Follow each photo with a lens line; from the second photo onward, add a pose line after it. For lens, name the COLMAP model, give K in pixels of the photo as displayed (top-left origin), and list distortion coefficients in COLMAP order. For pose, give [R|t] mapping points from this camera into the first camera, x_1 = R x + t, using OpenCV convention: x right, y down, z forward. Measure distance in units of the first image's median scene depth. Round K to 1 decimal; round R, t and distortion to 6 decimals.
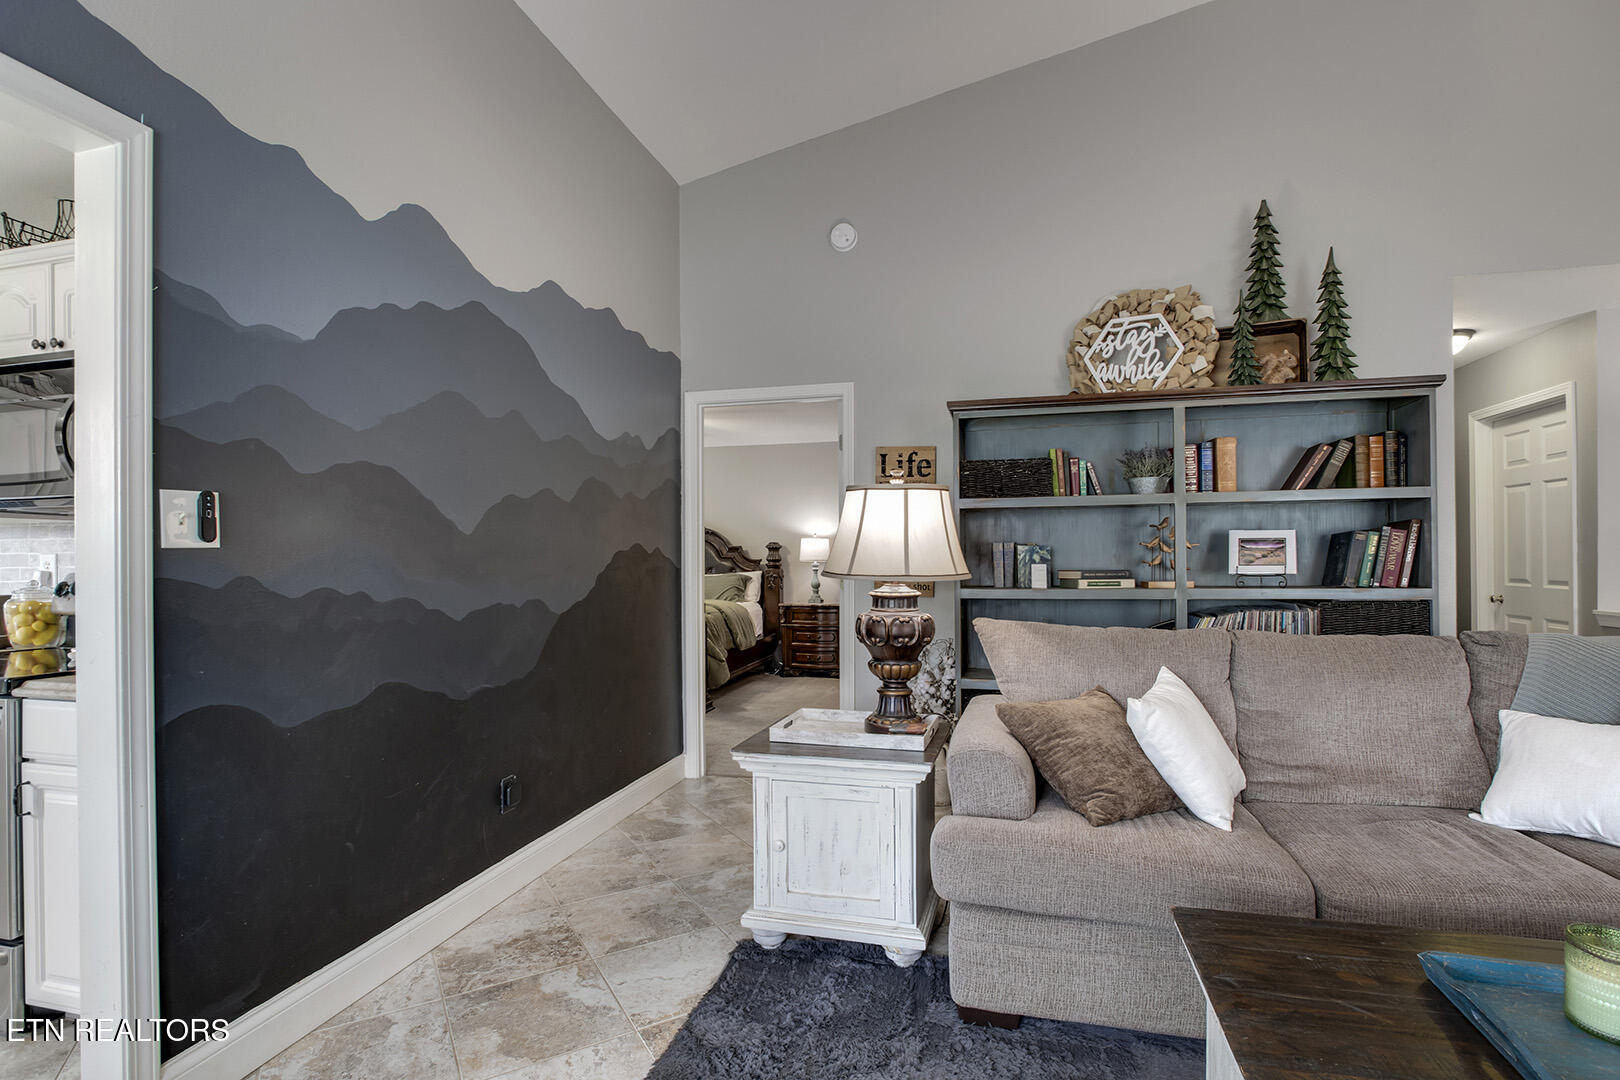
lens RADIAL K [[763.2, 0, 807.0], [0, 763.2, 552.6], [0, 0, 1]] dist [-0.019956, 0.000902]
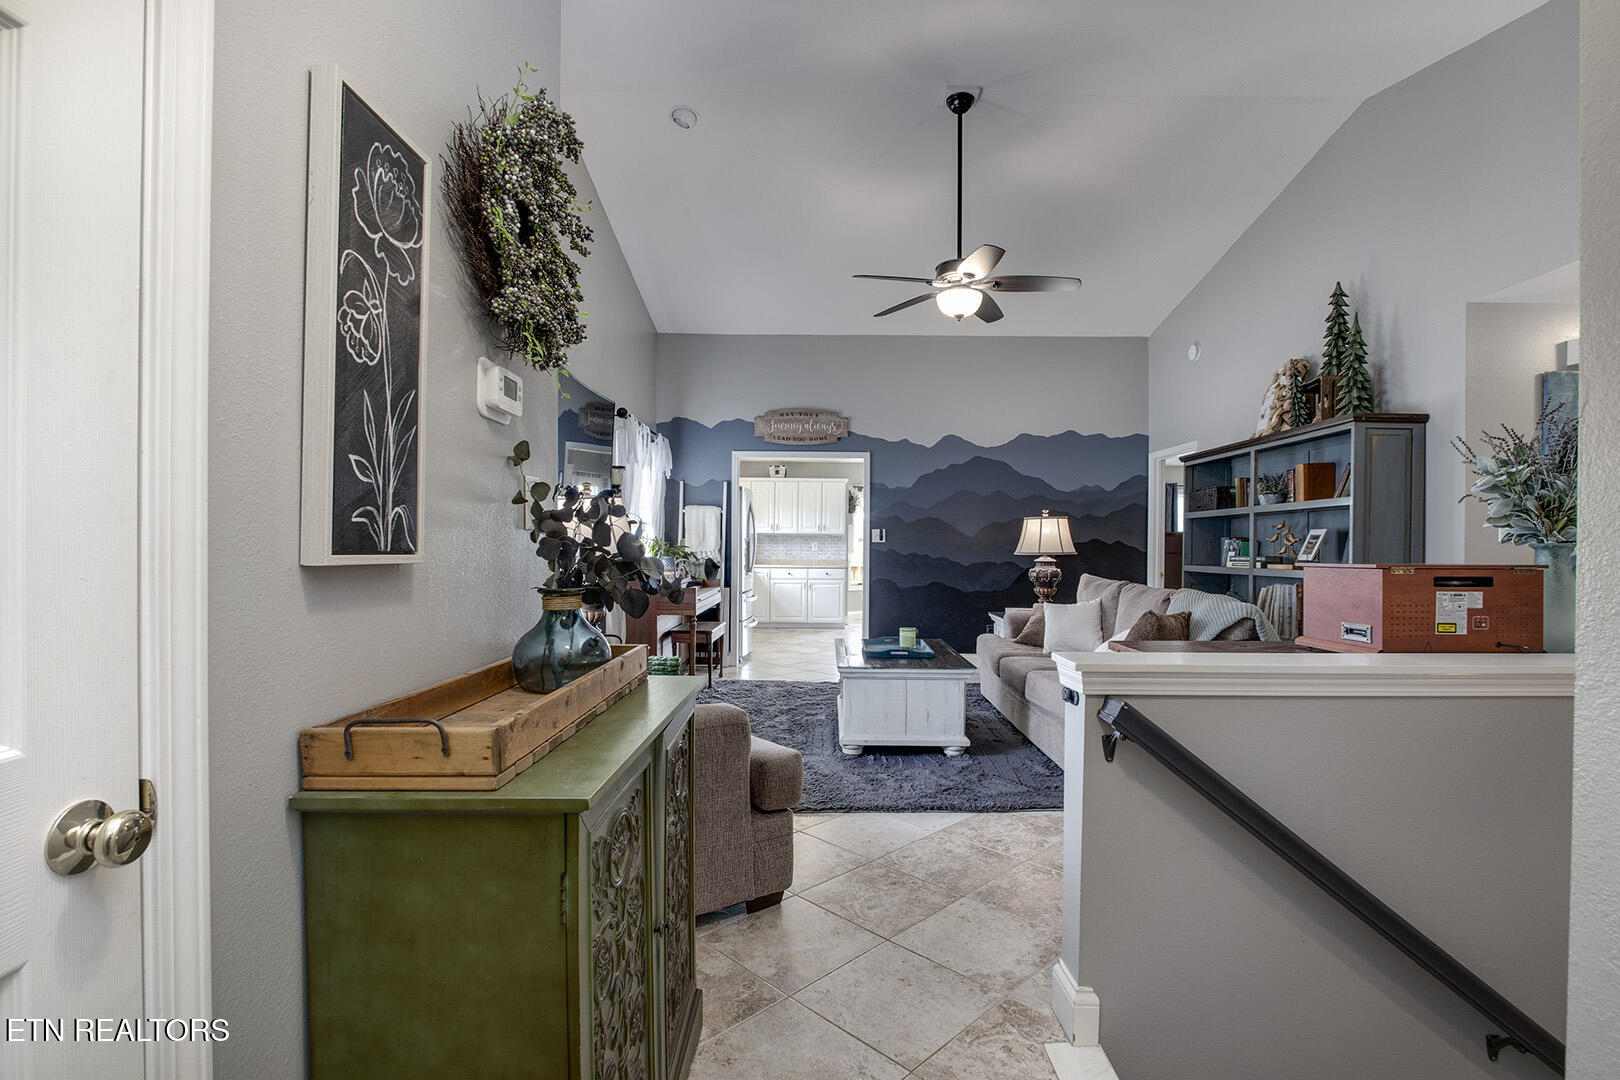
lens RADIAL K [[763.2, 0, 807.0], [0, 763.2, 552.6], [0, 0, 1]] dist [-0.019956, 0.000902]
pose [[0.233053, 0.015519, -0.972340, 1.672205], [-0.003400, 0.999880, 0.015144, -0.004264], [0.972458, -0.000223, 0.233078, -0.226578]]
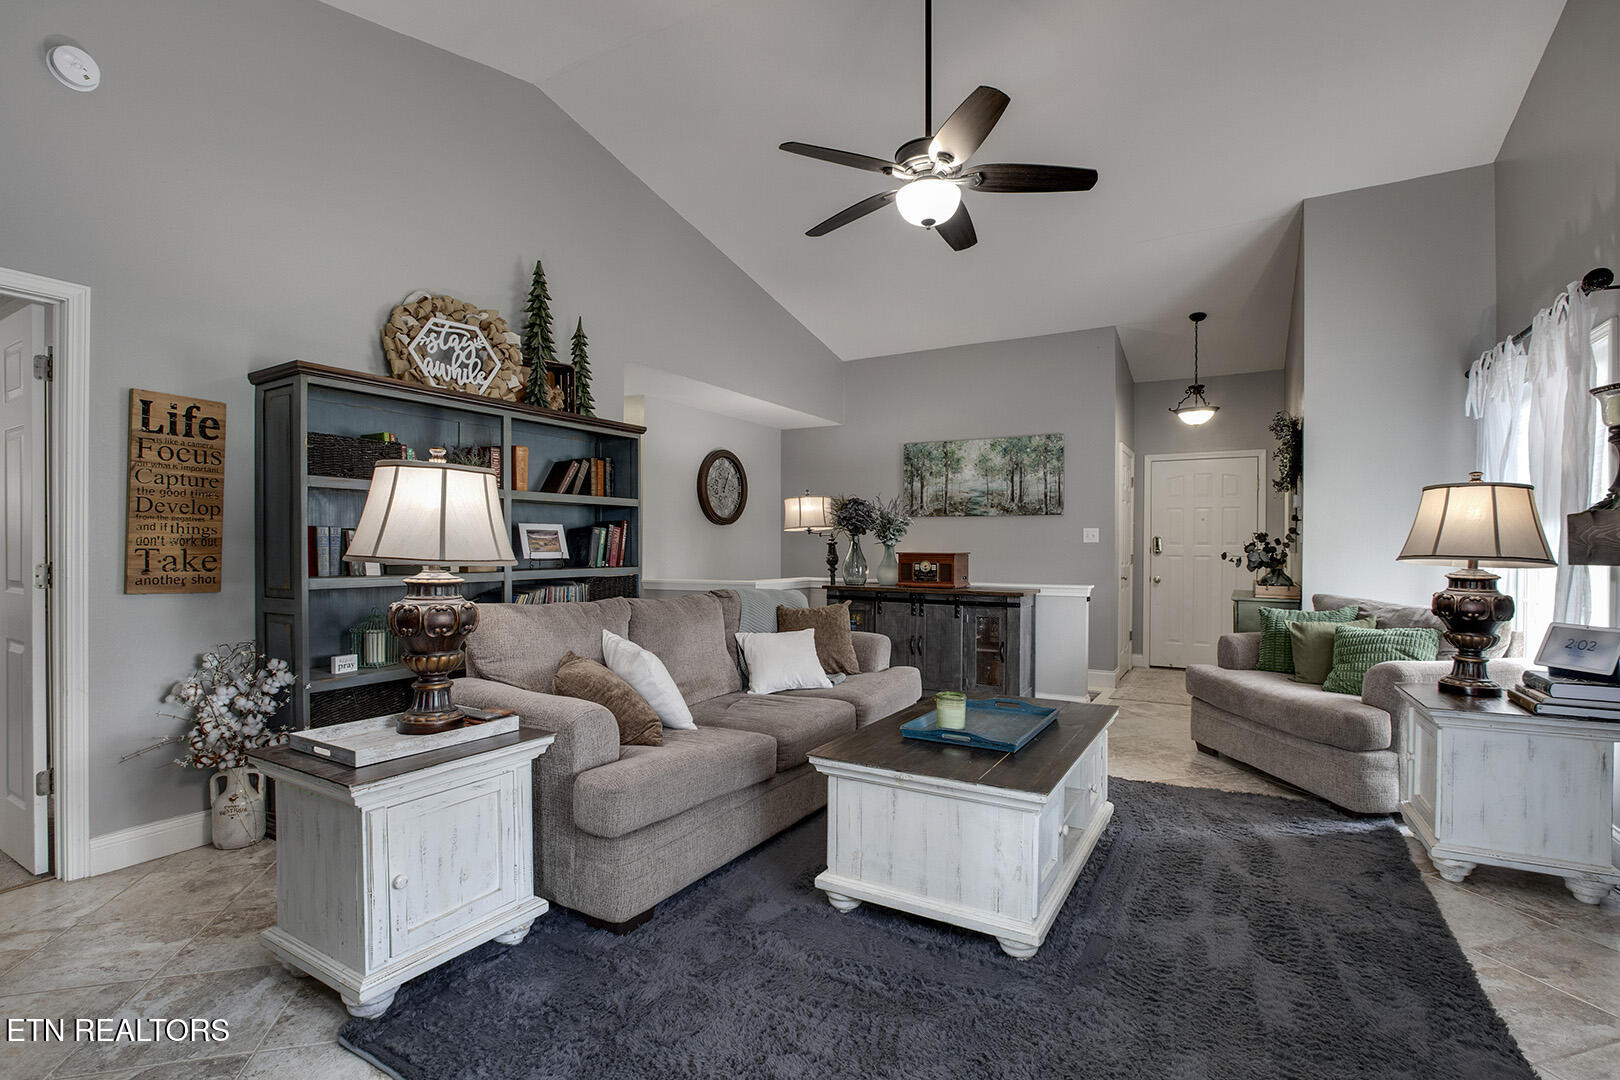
lens RADIAL K [[751.7, 0, 809.5], [0, 751.7, 551.8], [0, 0, 1]] dist [-0.025667, 0.001114]
pose [[0.271001, -0.000334, 0.962579, -0.459738], [-0.008829, 0.999957, 0.002833, 0.008736], [-0.962538, -0.009267, 0.270987, 0.224947]]
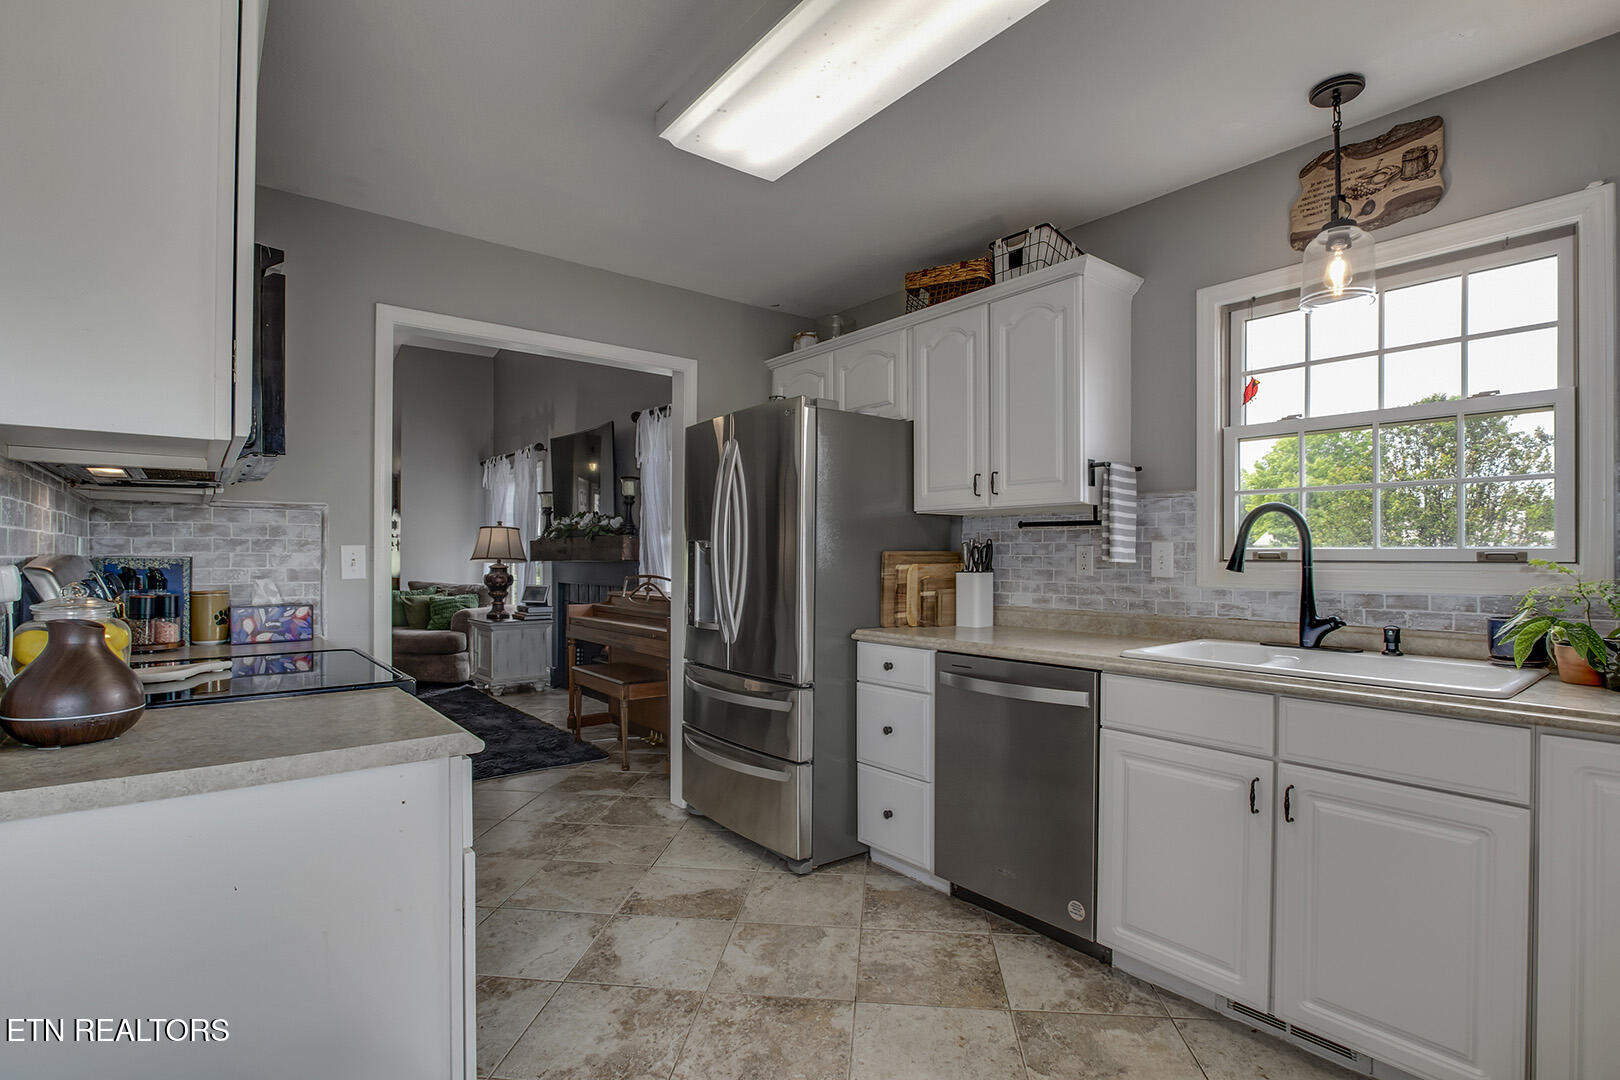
lens RADIAL K [[766.8, 0, 811.8], [0, 766.8, 551.7], [0, 0, 1]] dist [-0.021816, 0.001614]
pose [[-0.803093, 0.005623, 0.595827, -1.284208], [-0.001105, 0.999940, -0.010926, 0.013555], [-0.595853, -0.009433, -0.803038, 0.833750]]
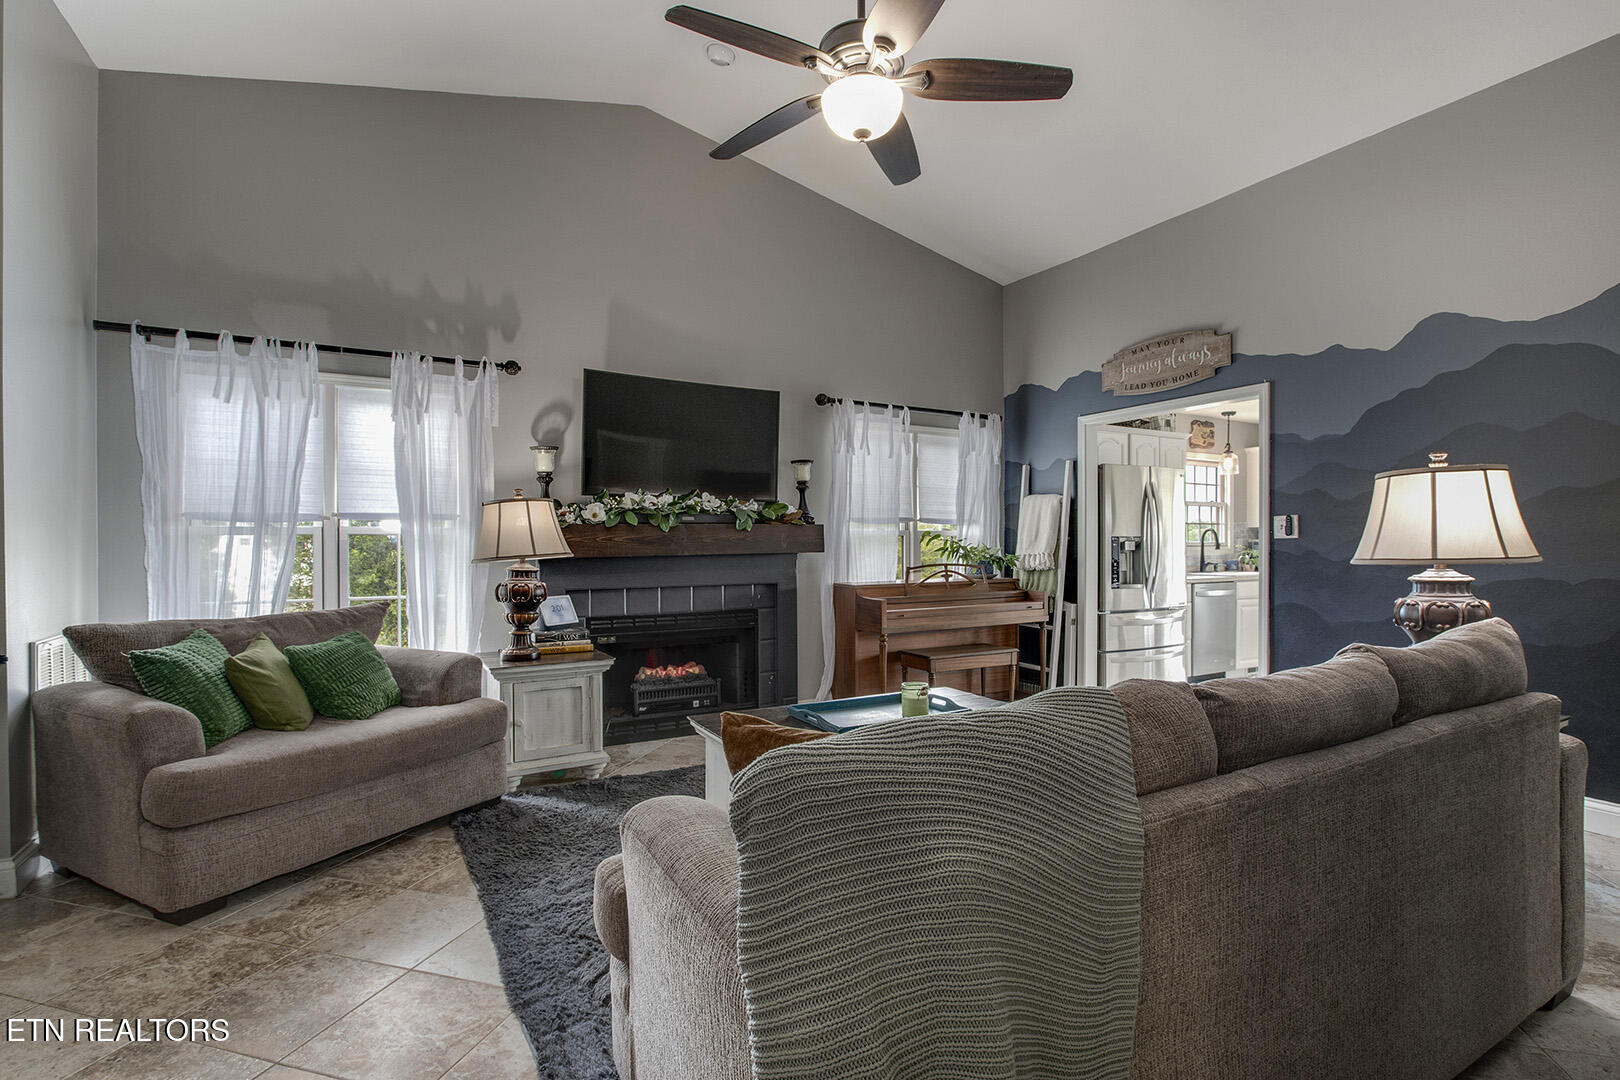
lens RADIAL K [[751.7, 0, 809.5], [0, 751.7, 551.8], [0, 0, 1]] dist [-0.025667, 0.001114]
pose [[-0.724061, 0.013014, -0.689613, 0.988771], [0.010715, 0.999914, 0.007620, 0.002893], [0.689653, -0.001872, -0.724138, 0.816402]]
